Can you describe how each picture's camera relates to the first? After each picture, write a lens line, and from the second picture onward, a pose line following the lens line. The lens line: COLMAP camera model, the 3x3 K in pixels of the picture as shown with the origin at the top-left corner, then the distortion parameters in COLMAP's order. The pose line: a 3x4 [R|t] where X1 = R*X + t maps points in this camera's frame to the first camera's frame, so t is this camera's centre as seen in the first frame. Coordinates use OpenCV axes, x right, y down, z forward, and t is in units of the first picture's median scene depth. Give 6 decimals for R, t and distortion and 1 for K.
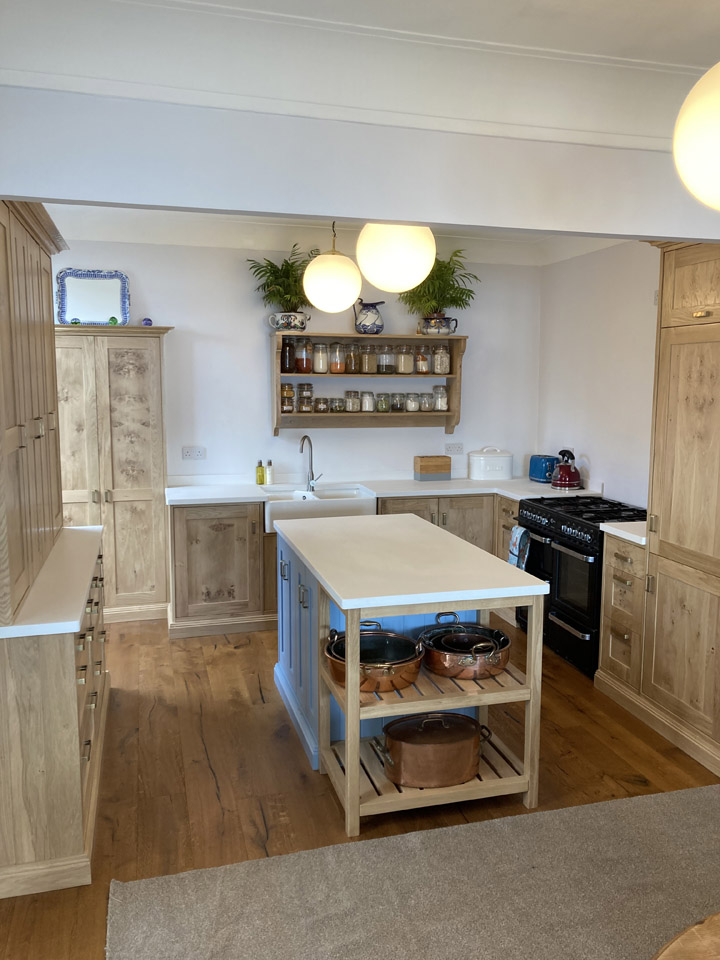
lens RADIAL K [[771.6, 0, 366.5], [0, 771.6, 483.9], [0, 0, 1]] dist [0.084980, -0.159681]
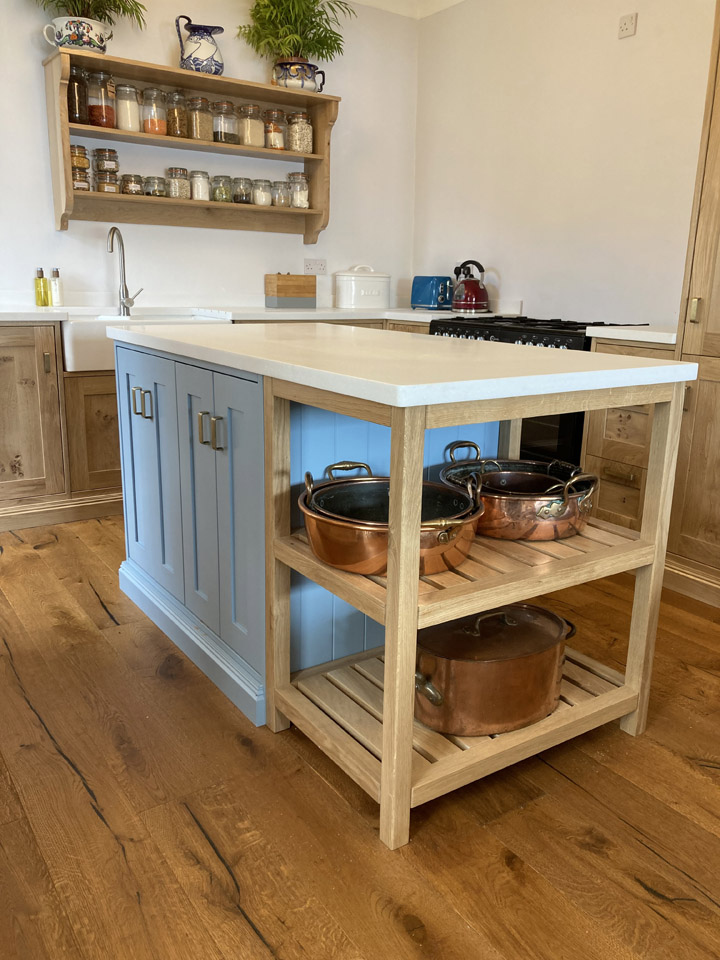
lens RADIAL K [[786.9, 0, 367.4], [0, 786.9, 472.9], [0, 0, 1]] dist [0.027980, -0.011962]
pose [[0.948224, -0.059892, 0.311904, -0.095819], [0.024333, 0.992872, 0.116675, 0.070796], [-0.316669, -0.103044, 0.942922, 0.269266]]
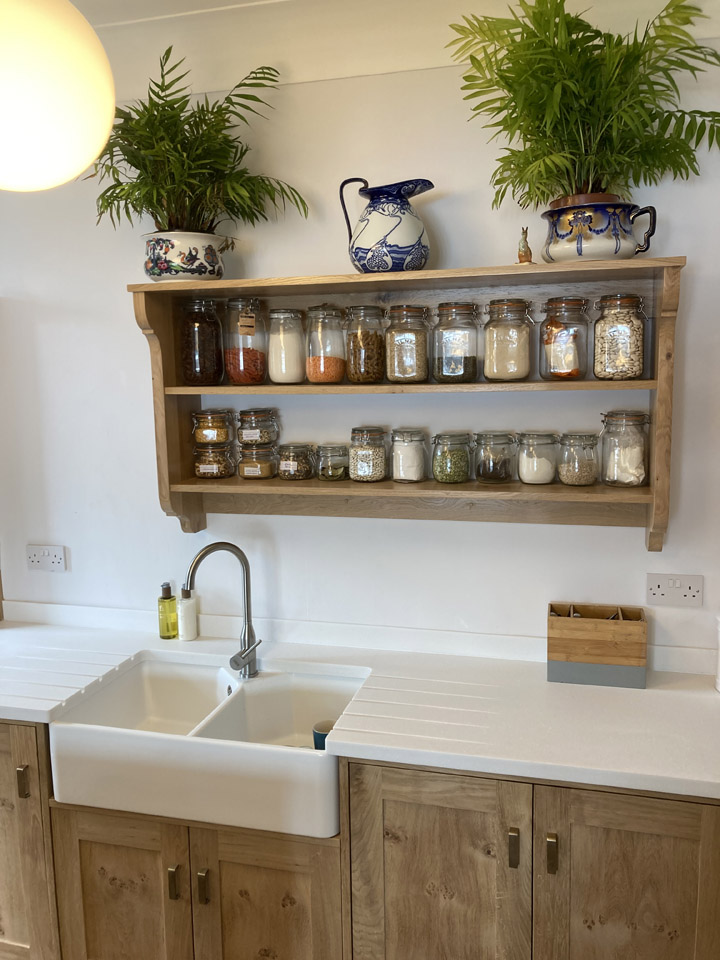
lens RADIAL K [[786.9, 0, 367.4], [0, 786.9, 472.9], [0, 0, 1]] dist [0.027980, -0.011962]
pose [[0.863378, 0.041233, -0.502869, 0.186220], [-0.045185, 0.998969, 0.004333, -0.101660], [0.502530, 0.018980, 0.864352, 0.675571]]
